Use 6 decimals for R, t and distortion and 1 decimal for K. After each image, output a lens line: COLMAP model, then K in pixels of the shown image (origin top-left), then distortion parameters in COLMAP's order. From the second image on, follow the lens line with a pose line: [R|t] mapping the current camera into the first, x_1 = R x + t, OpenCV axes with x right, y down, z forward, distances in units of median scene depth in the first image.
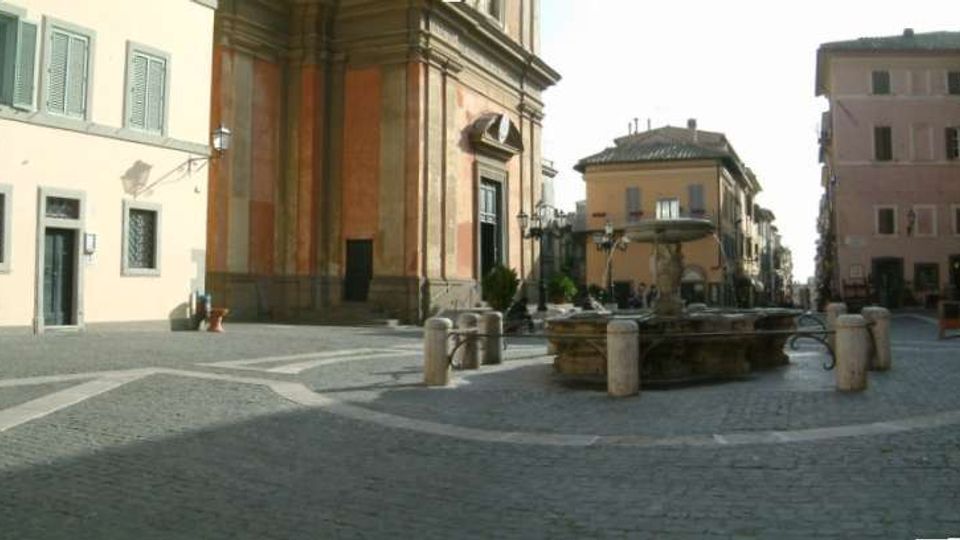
lens RADIAL K [[1022.9, 0, 480.0], [0, 1022.9, 270.0], [0, 0, 1]] dist [-0.206081, -0.005082]
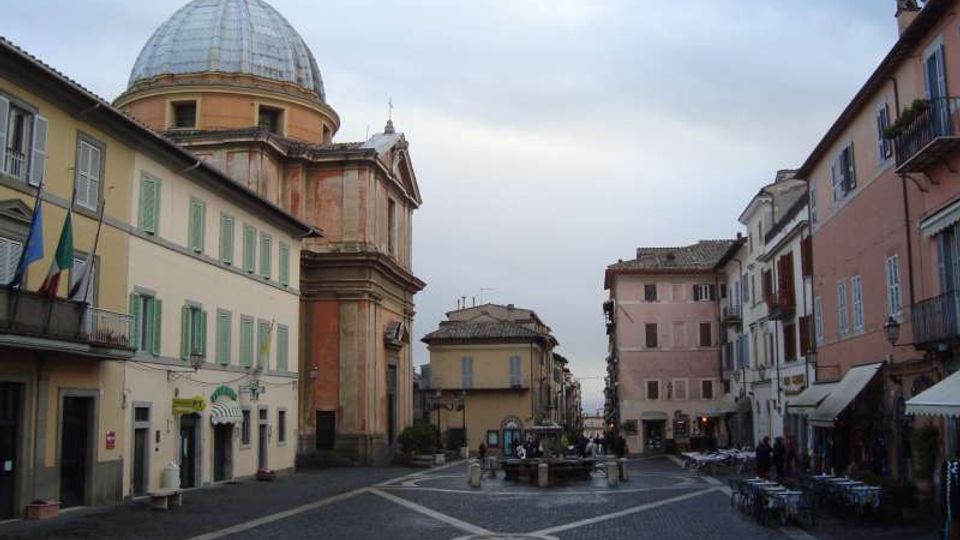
lens RADIAL K [[1194.7, 0, 480.0], [0, 1194.7, 270.0], [0, 0, 1]] dist [0.115477, 0.036521]
pose [[0.975981, 0.027361, 0.216130, -0.217039], [-0.004828, 0.994554, -0.104106, -0.040194], [-0.217801, 0.100562, 0.970799, -0.661290]]
